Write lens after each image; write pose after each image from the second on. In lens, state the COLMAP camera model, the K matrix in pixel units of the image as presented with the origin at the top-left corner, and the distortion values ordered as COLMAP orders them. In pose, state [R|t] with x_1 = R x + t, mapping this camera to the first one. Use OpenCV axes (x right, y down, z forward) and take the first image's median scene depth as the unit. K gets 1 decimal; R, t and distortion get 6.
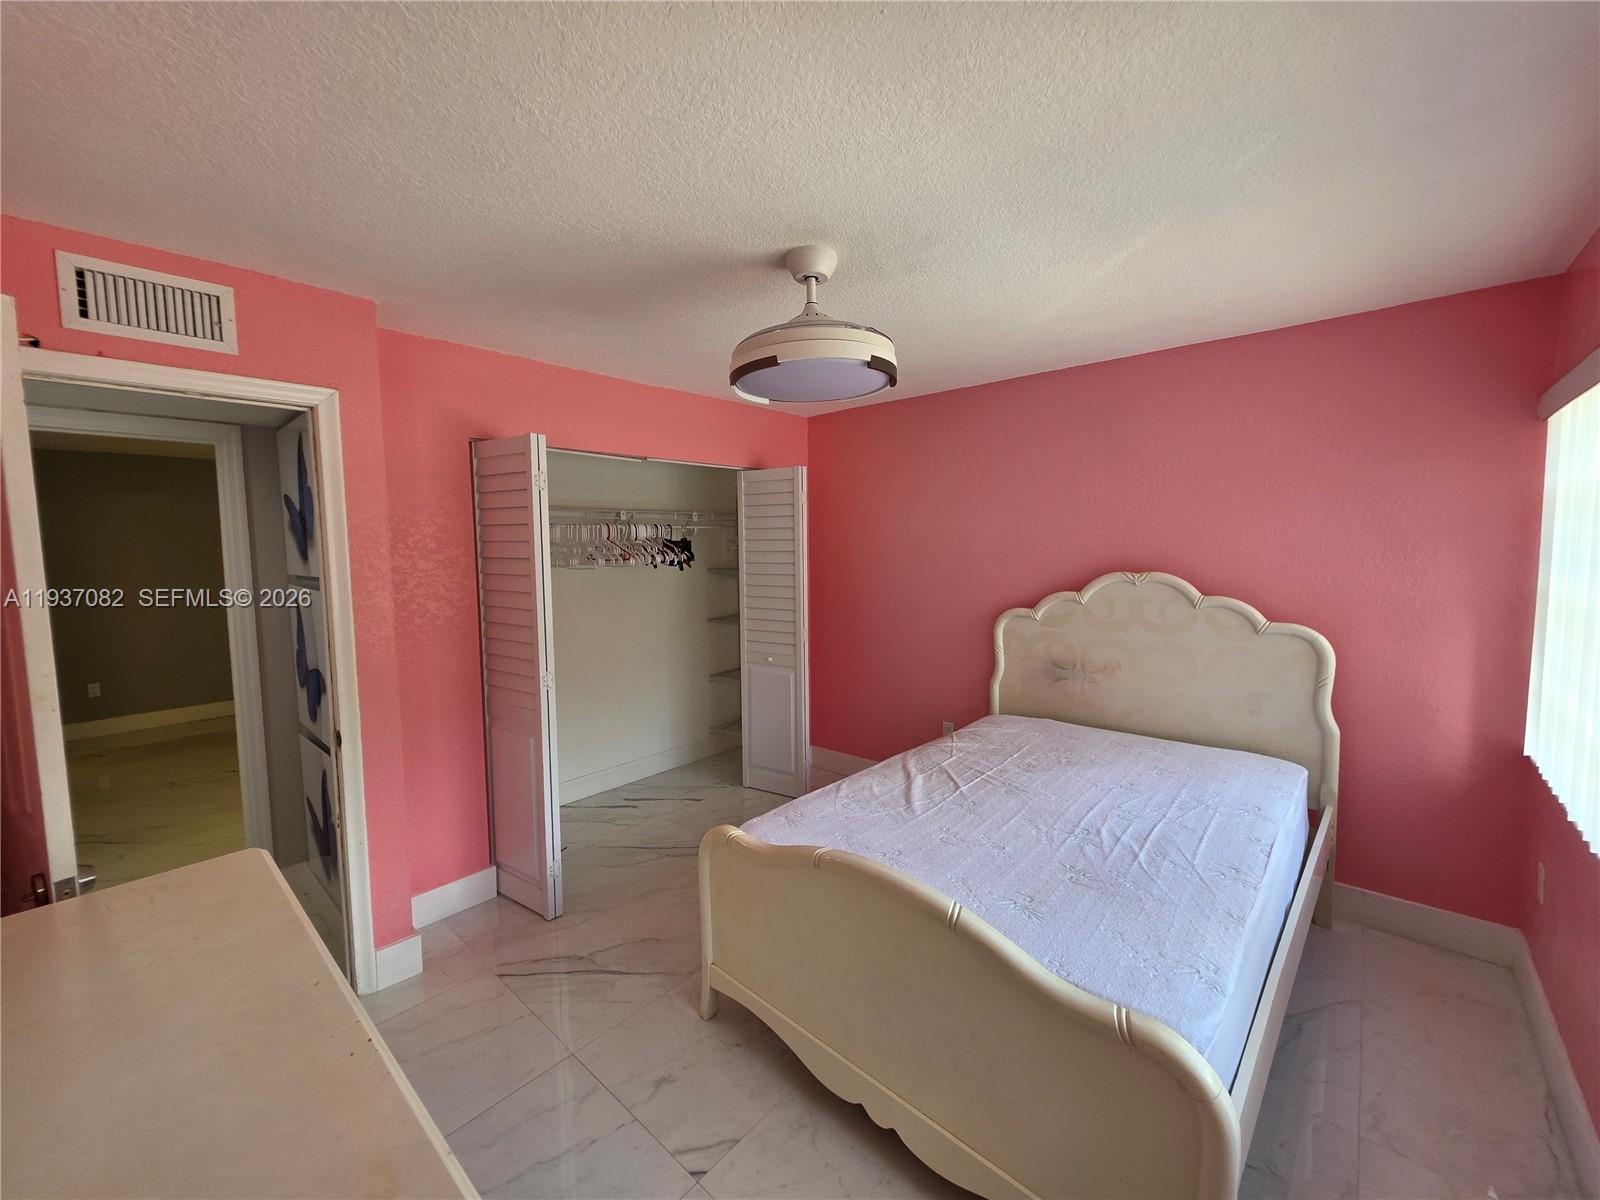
lens RADIAL K [[633.1, 0, 801.1], [0, 633.1, 589.3], [0, 0, 1]] dist [0.002010, 0.000044]
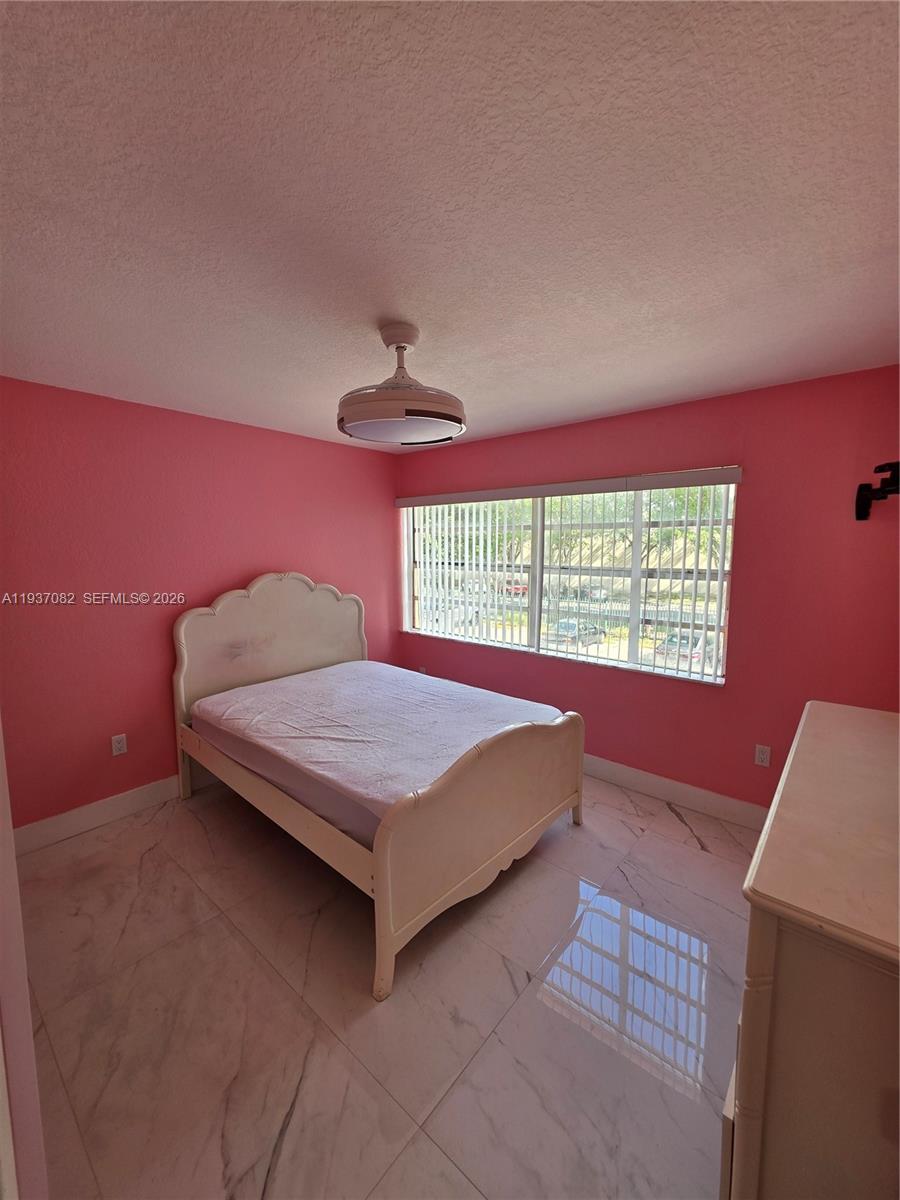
lens RADIAL K [[474.8, 0, 454.7], [0, 474.8, 595.1], [0, 0, 1]] dist [0.002010, 0.000044]
pose [[-0.019466, -0.088135, 0.995918, -0.772123], [0.078112, 0.992928, 0.089397, -0.051779], [-0.996755, 0.079533, -0.012444, 0.724837]]
